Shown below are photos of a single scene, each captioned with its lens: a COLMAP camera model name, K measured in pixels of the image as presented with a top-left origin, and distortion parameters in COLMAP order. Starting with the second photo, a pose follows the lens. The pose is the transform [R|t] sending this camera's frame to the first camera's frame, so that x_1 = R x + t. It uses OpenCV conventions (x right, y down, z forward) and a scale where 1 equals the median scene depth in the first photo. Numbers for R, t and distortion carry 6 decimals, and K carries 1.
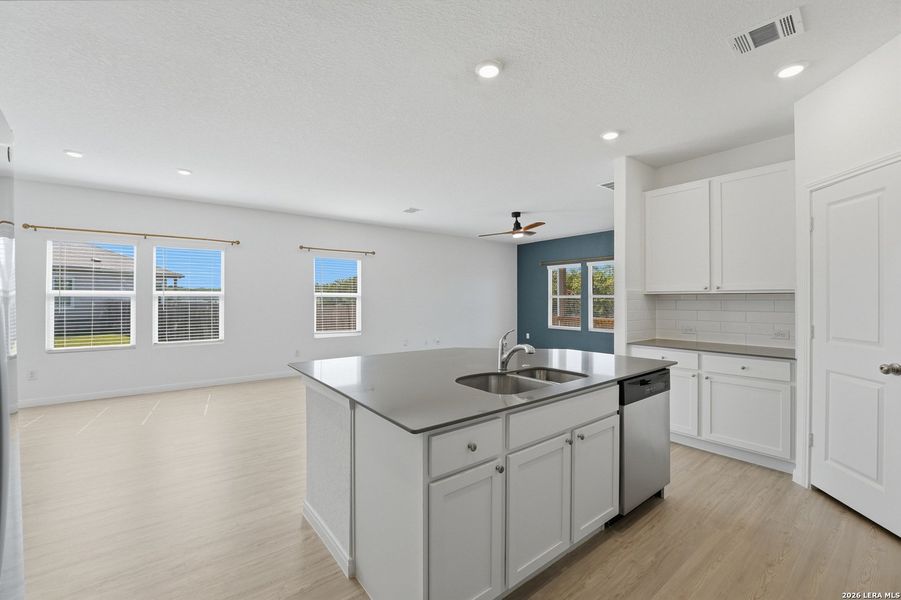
lens RADIAL K [[369.4, 0, 446.6], [0, 369.4, 299.8], [0, 0, 1]] dist [-0.025274, 0.000084]
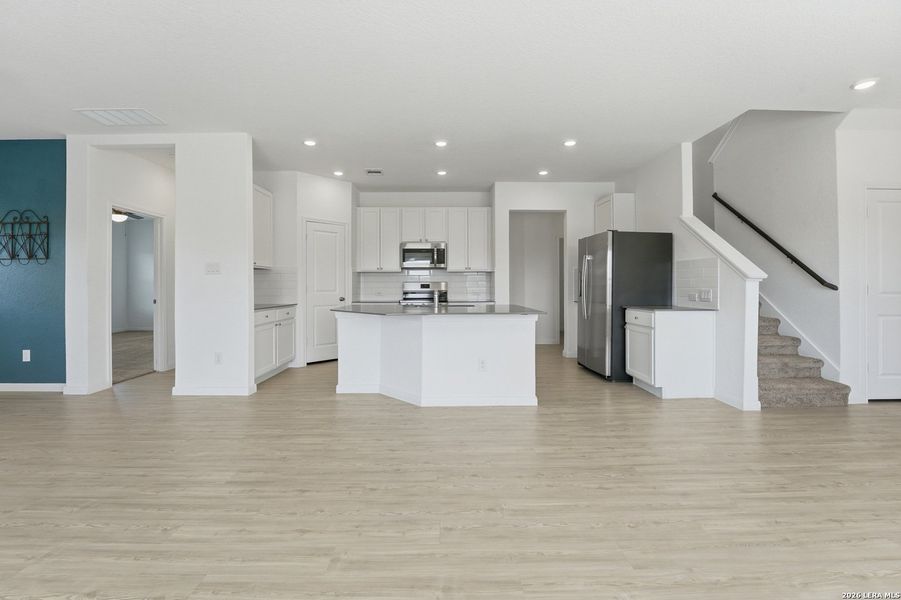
lens RADIAL K [[385.9, 0, 448.7], [0, 385.9, 284.3], [0, 0, 1]] dist [-0.028649, -0.000231]
pose [[-0.805049, 0.005287, 0.593185, -0.814169], [0.004061, 0.999986, -0.003402, 0.062260], [-0.593195, -0.000330, -0.805059, 1.964890]]
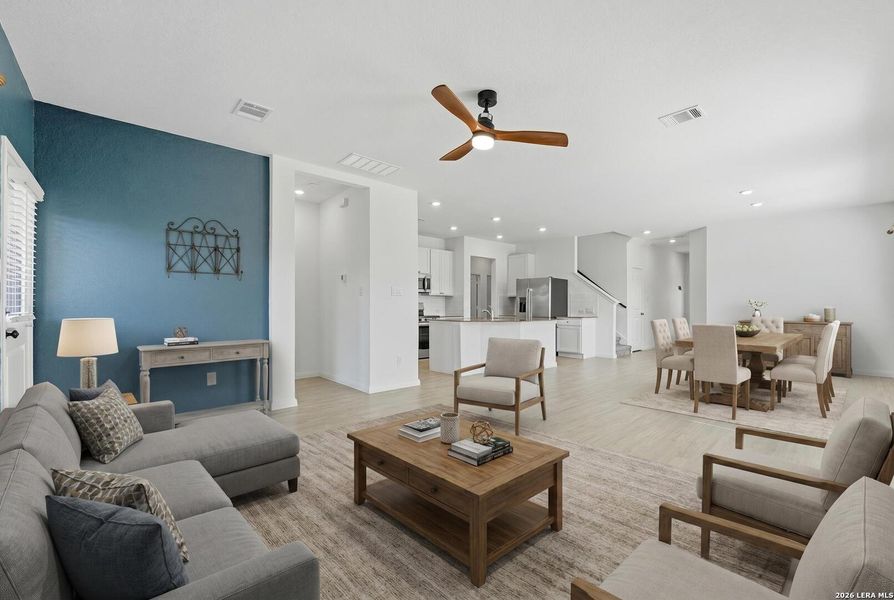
lens RADIAL K [[371.8, 0, 447.0], [0, 371.8, 300.0], [0, 0, 1]] dist [-0.030757, -0.000023]
pose [[-0.996842, -0.000935, -0.079410, 0.591386], [0.000377, 0.999864, -0.016503, 0.066530], [0.079414, -0.016480, -0.996705, 3.098261]]
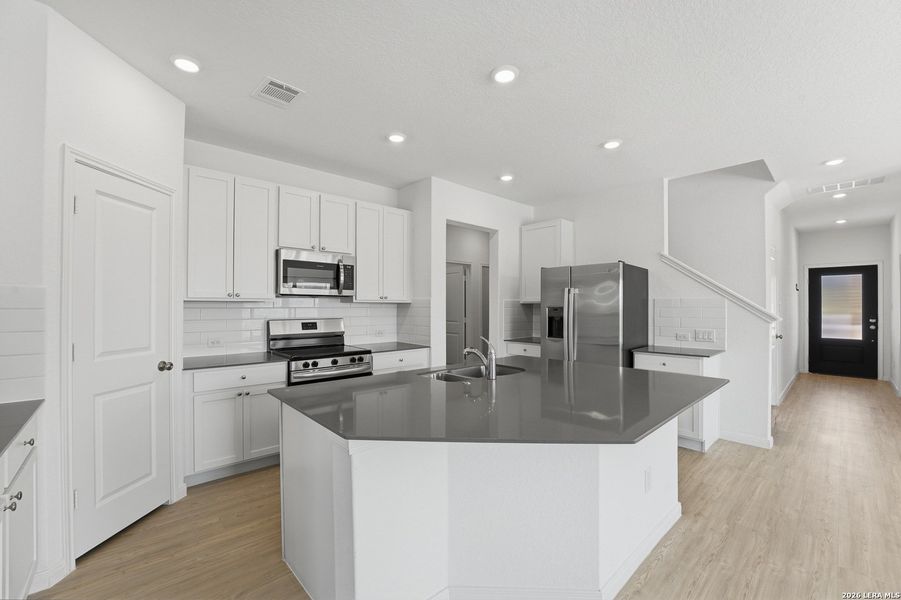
lens RADIAL K [[369.4, 0, 446.6], [0, 369.4, 299.8], [0, 0, 1]] dist [-0.025274, 0.000084]
pose [[-0.996625, -0.001478, -0.082071, 0.275079], [-0.000084, 0.999856, -0.016989, -0.004099], [0.082085, -0.016925, -0.996482, 1.533287]]
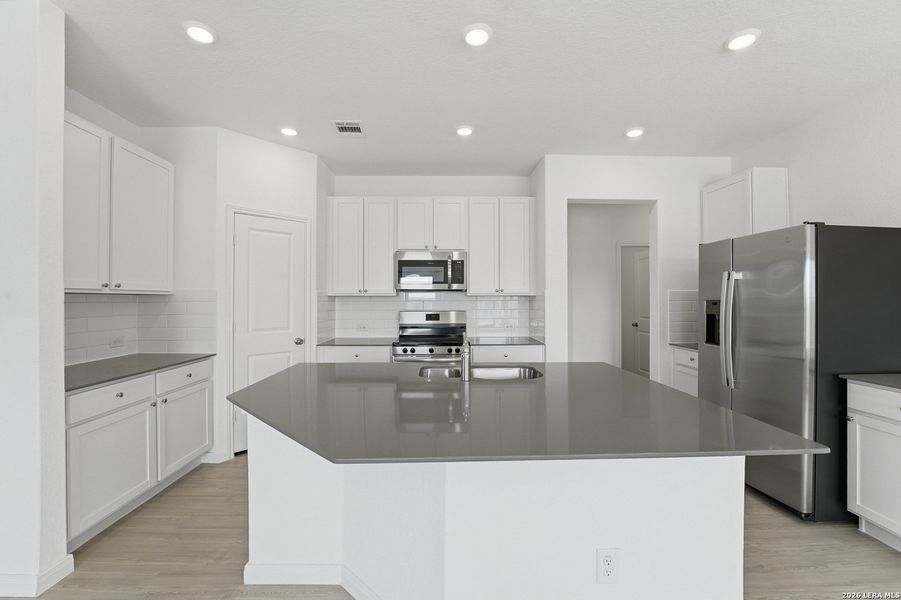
lens RADIAL K [[374.6, 0, 447.6], [0, 374.6, 296.9], [0, 0, 1]] dist [-0.032333, 0.000085]
pose [[-0.807656, 0.006086, 0.589622, -0.261024], [0.002727, 0.999975, -0.006587, -0.004101], [-0.589648, -0.003713, -0.807652, 1.360101]]
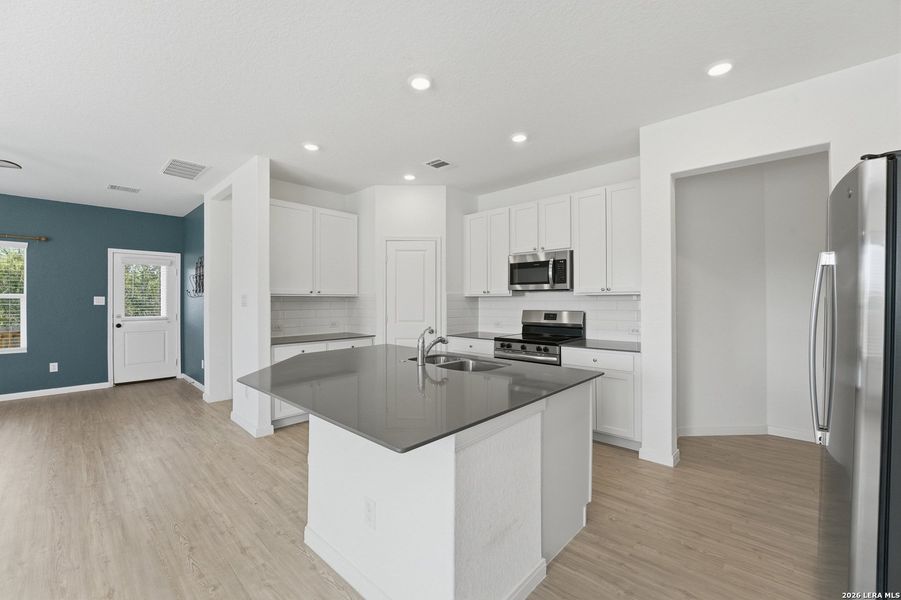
lens RADIAL K [[369.4, 0, 446.6], [0, 369.4, 299.8], [0, 0, 1]] dist [-0.025274, 0.000084]
pose [[-0.163727, 0.001666, 0.986504, -0.729306], [0.004460, 0.999990, -0.000949, -0.002354], [-0.986496, 0.004245, -0.163732, 0.862235]]
